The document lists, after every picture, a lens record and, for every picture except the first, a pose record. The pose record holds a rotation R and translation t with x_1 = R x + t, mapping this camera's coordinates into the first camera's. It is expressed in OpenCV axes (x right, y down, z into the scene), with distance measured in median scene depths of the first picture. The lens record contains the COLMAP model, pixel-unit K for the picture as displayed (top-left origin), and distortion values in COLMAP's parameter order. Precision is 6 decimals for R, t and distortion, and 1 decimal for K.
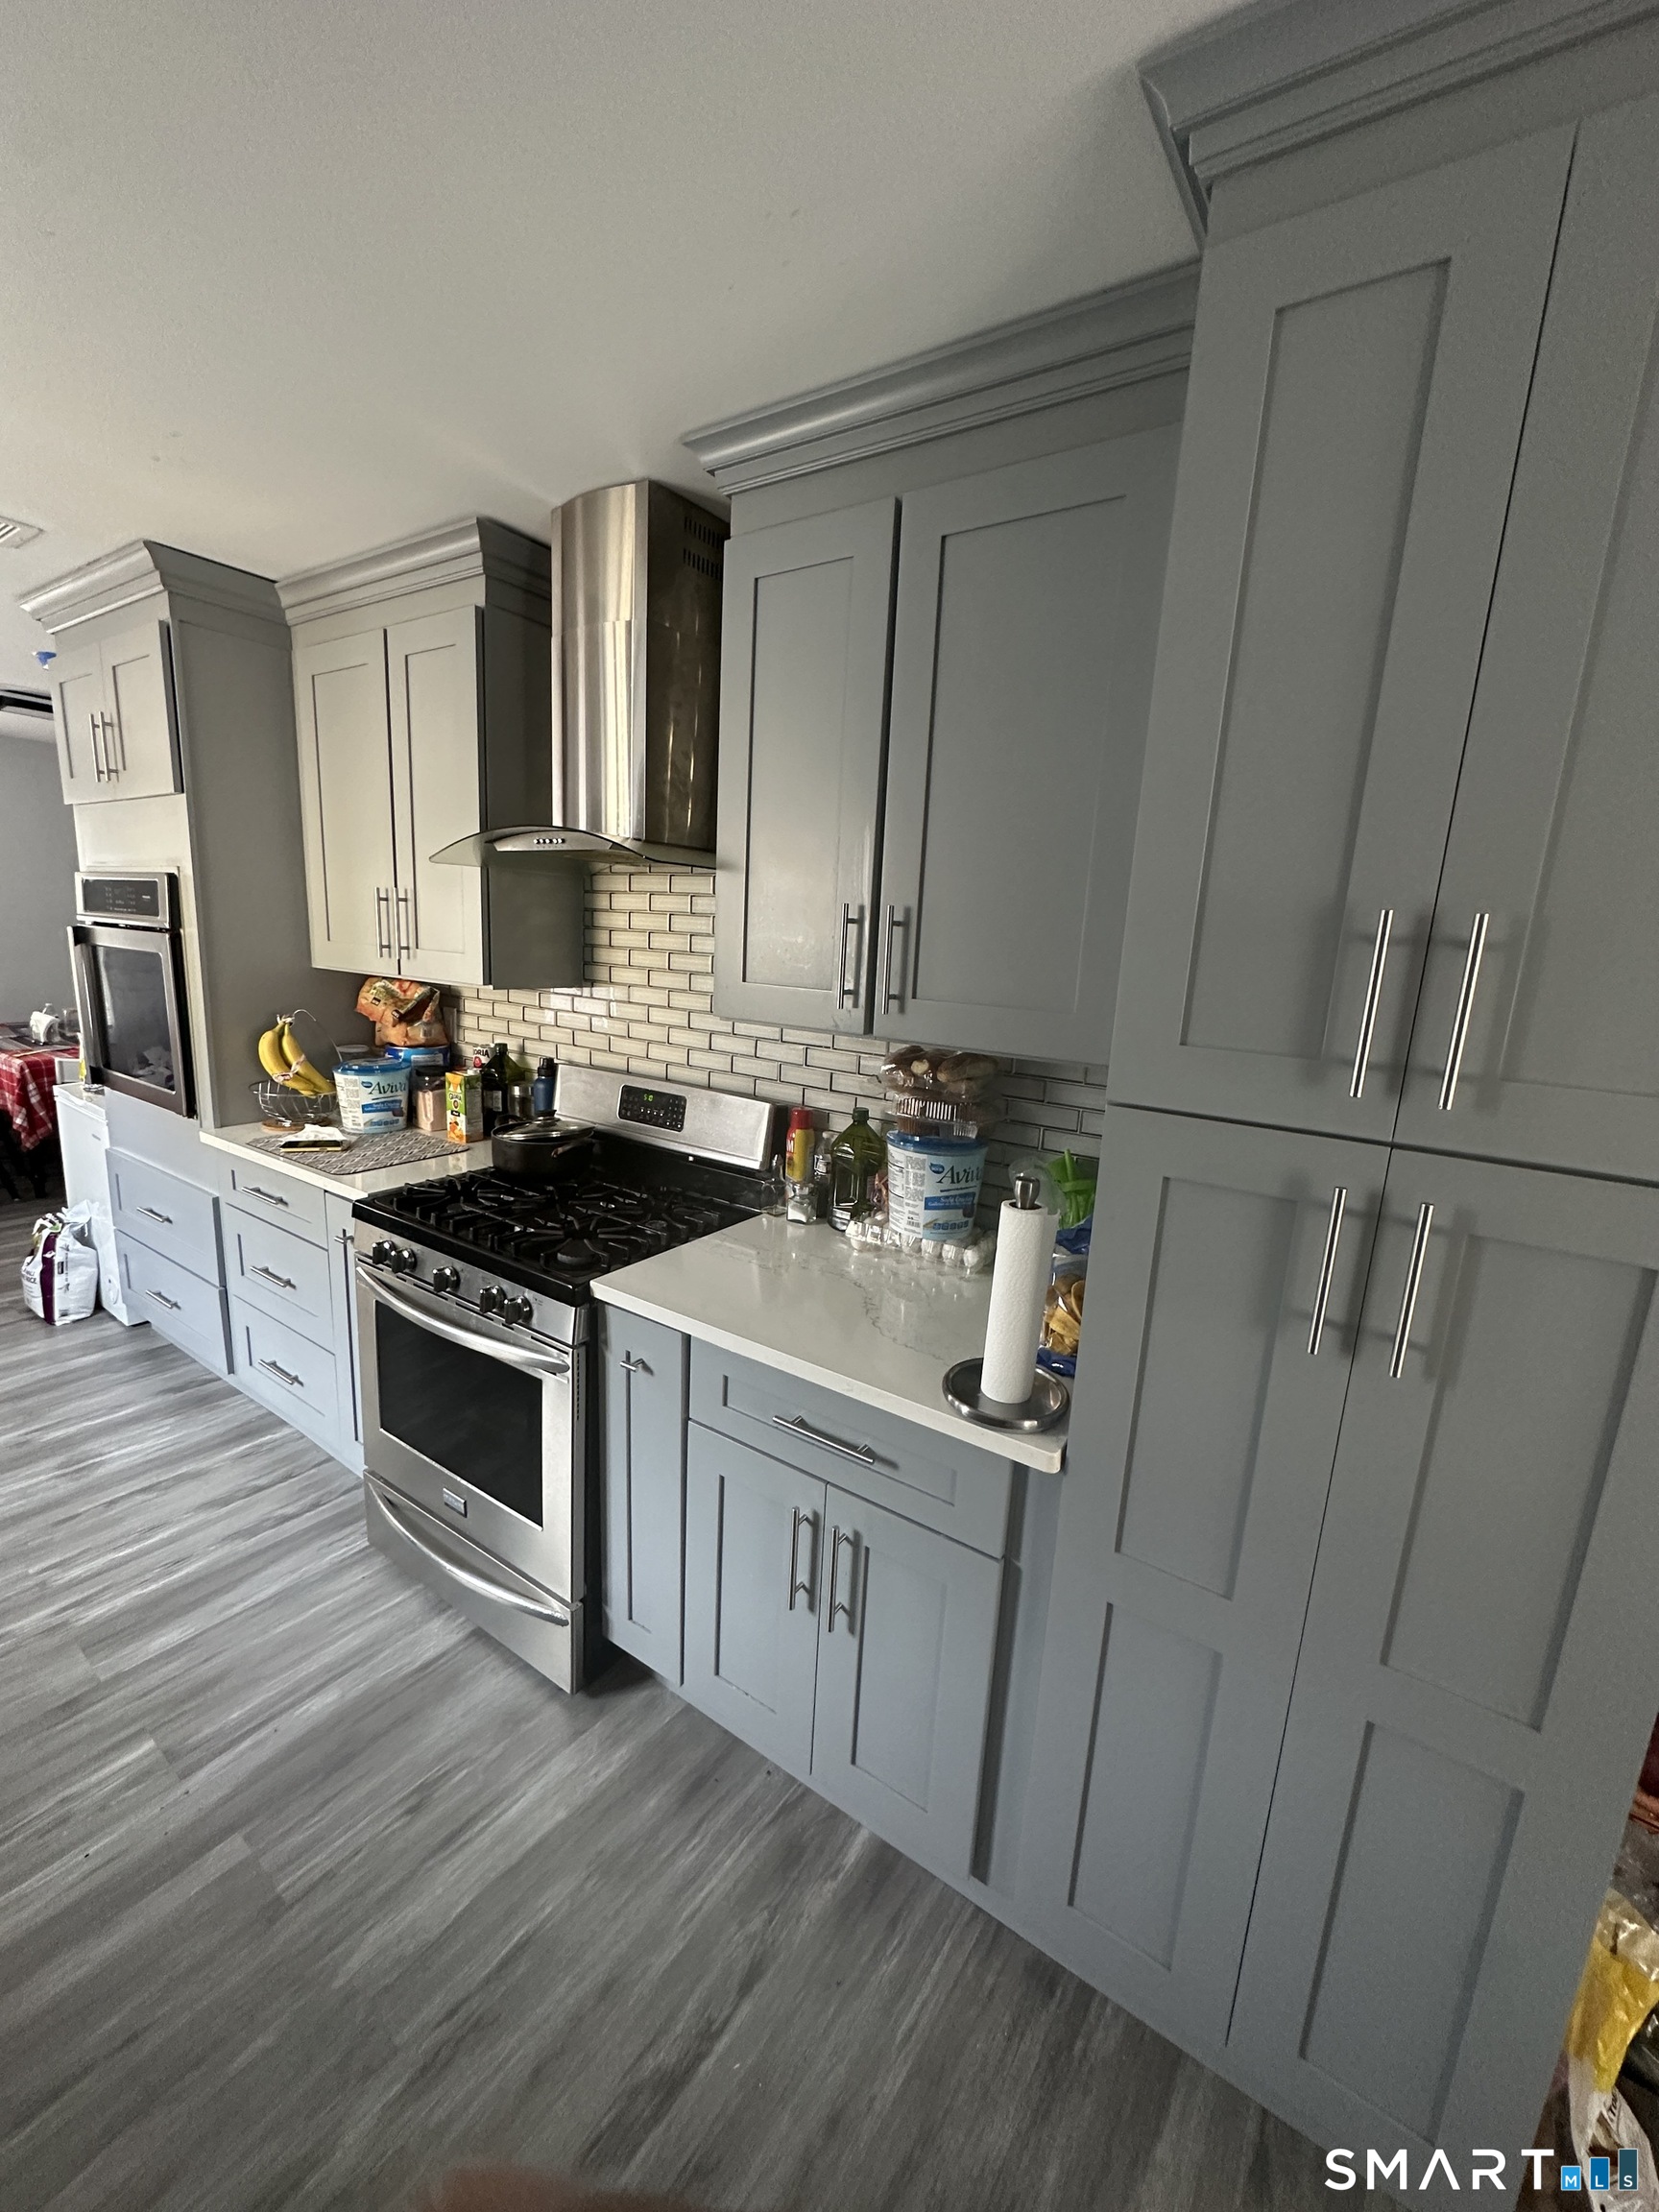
lens RADIAL K [[882.8, 0, 828.3], [0, 882.8, 1108.9], [0, 0, 1]] dist [-0.004454, 0.000764]
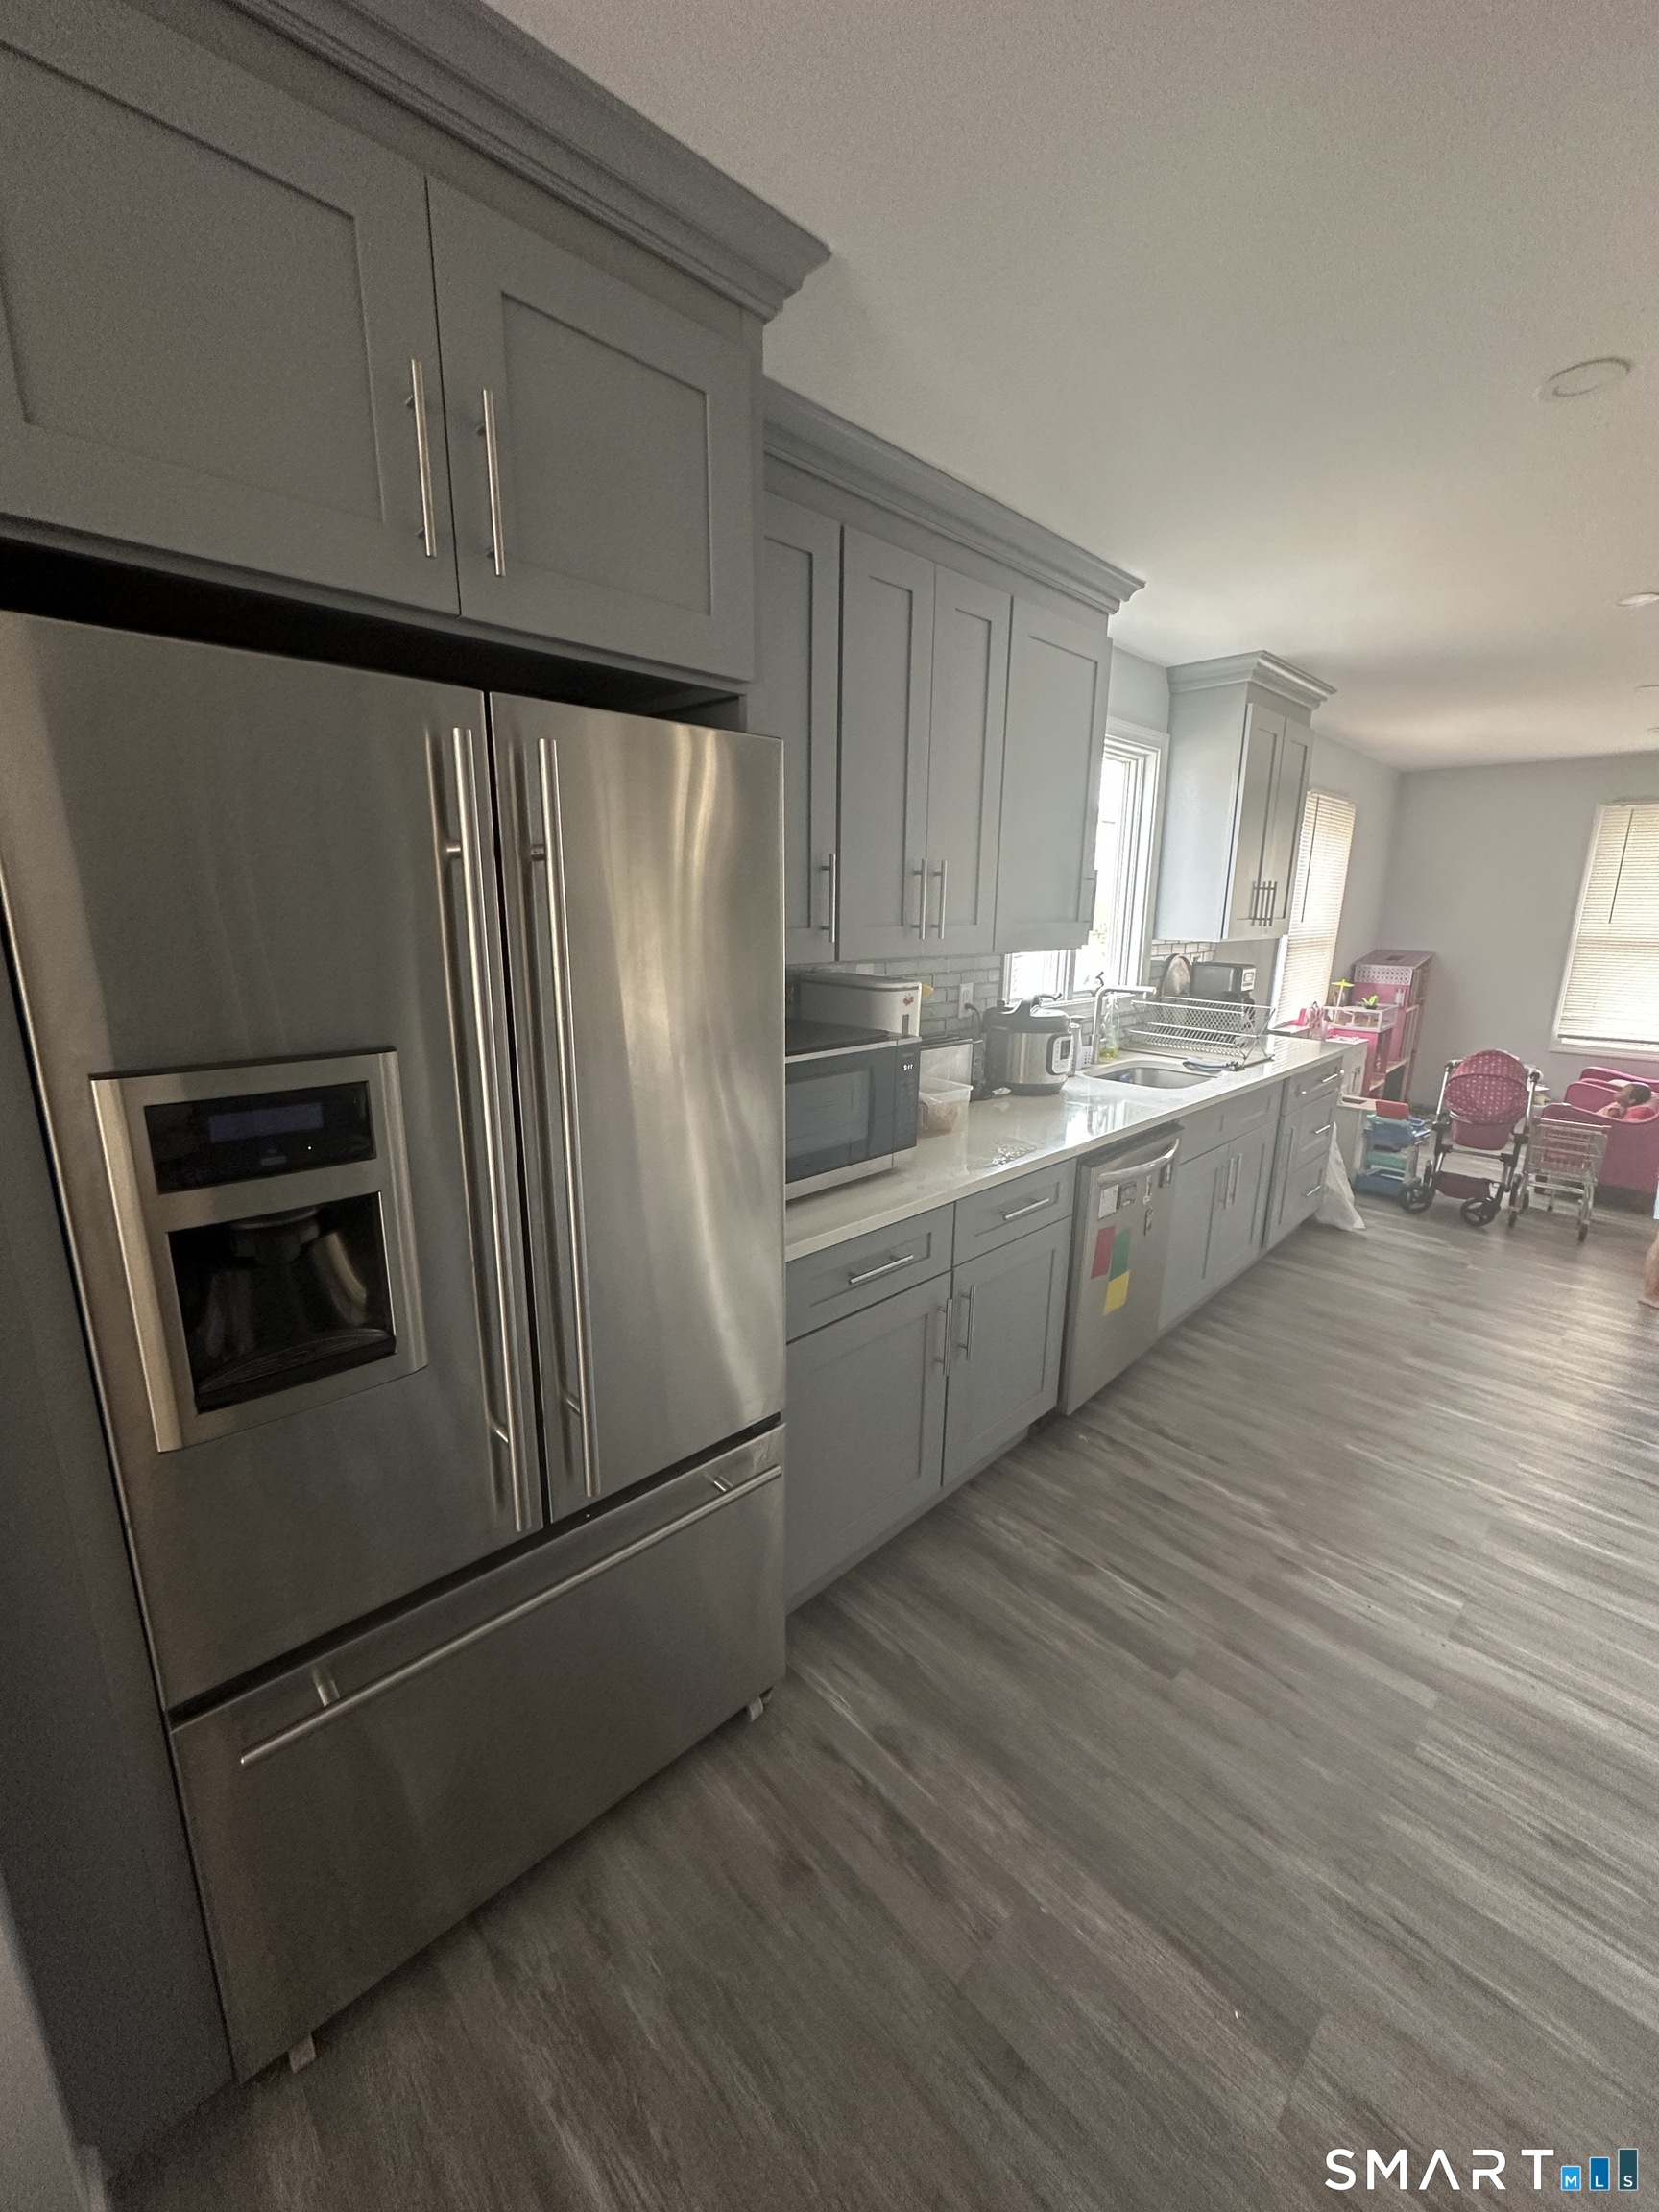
lens RADIAL K [[882.8, 0, 828.3], [0, 882.8, 1108.9], [0, 0, 1]] dist [-0.004454, 0.000764]
pose [[-0.184234, 0.174449, -0.967277, 0.336772], [-0.216331, 0.952793, 0.213040, 0.013903], [0.958780, 0.248501, -0.137798, 0.146891]]
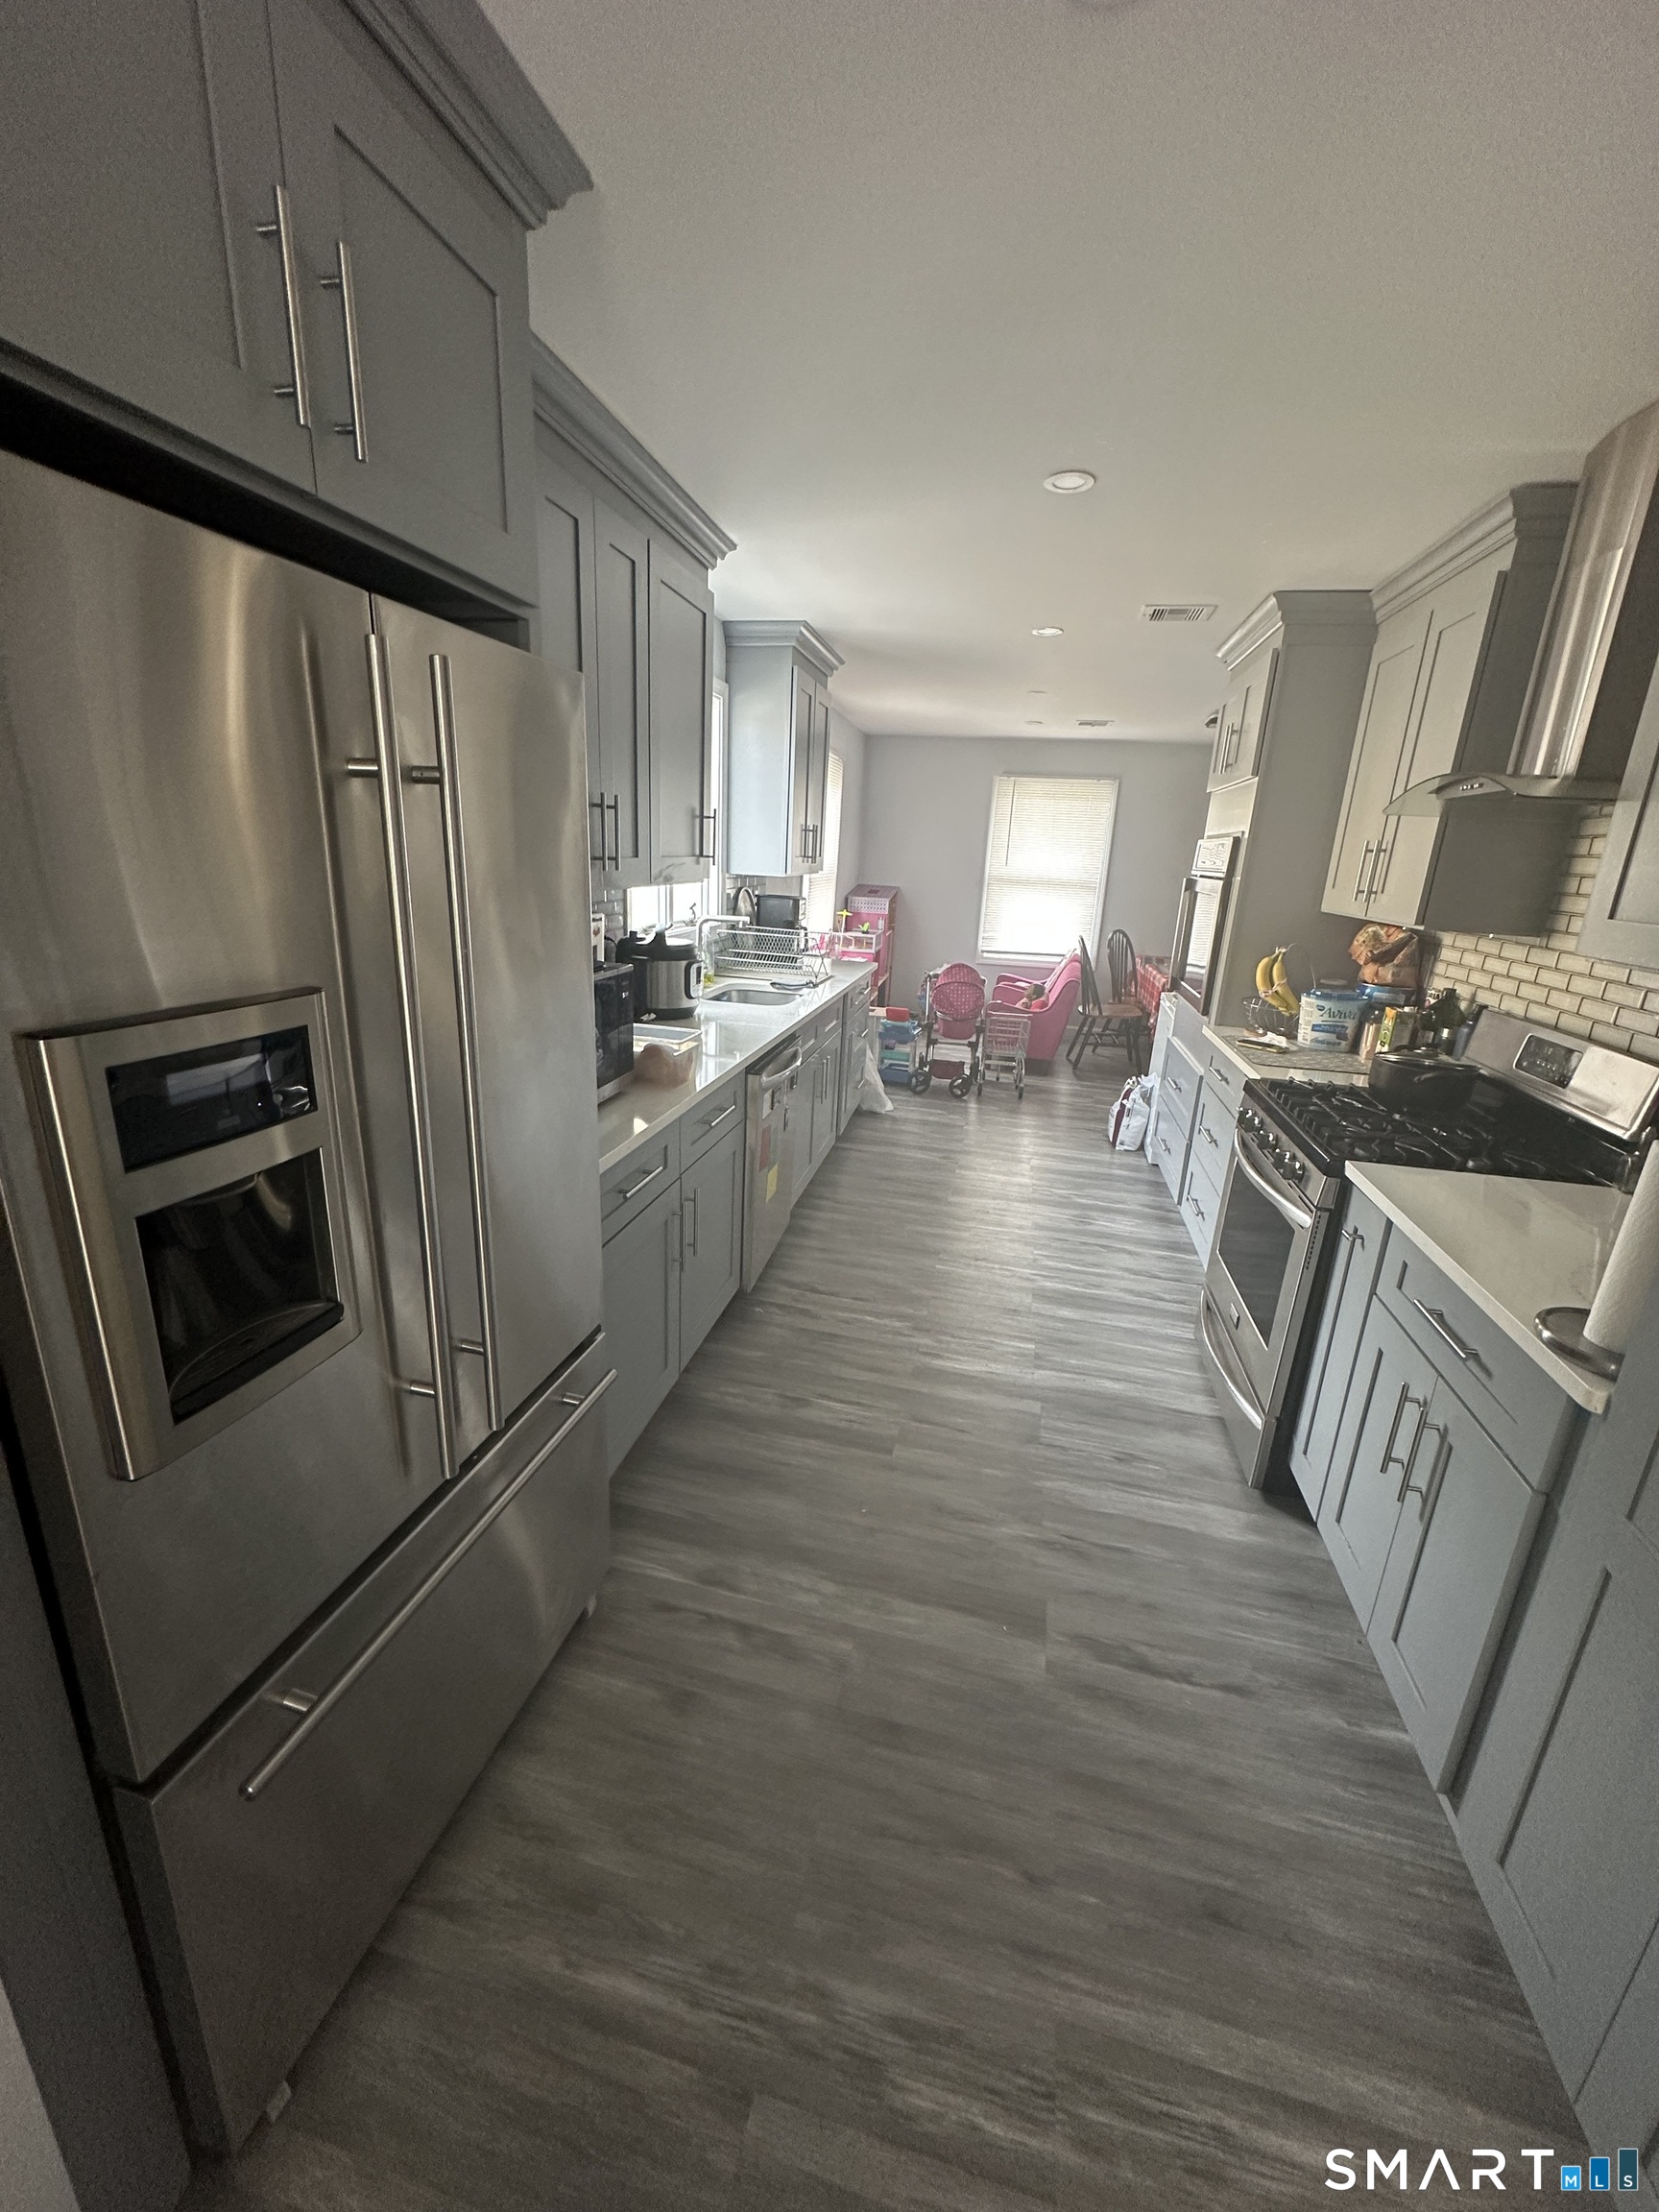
lens RADIAL K [[880.6, 0, 835.0], [0, 880.6, 1109.3], [0, 0, 1]] dist [-0.001426, -0.000108]
pose [[0.381856, 0.232881, -0.894400, 0.411163], [-0.213920, 0.963725, 0.159600, 0.069555], [0.899124, 0.130386, 0.417823, -0.099913]]
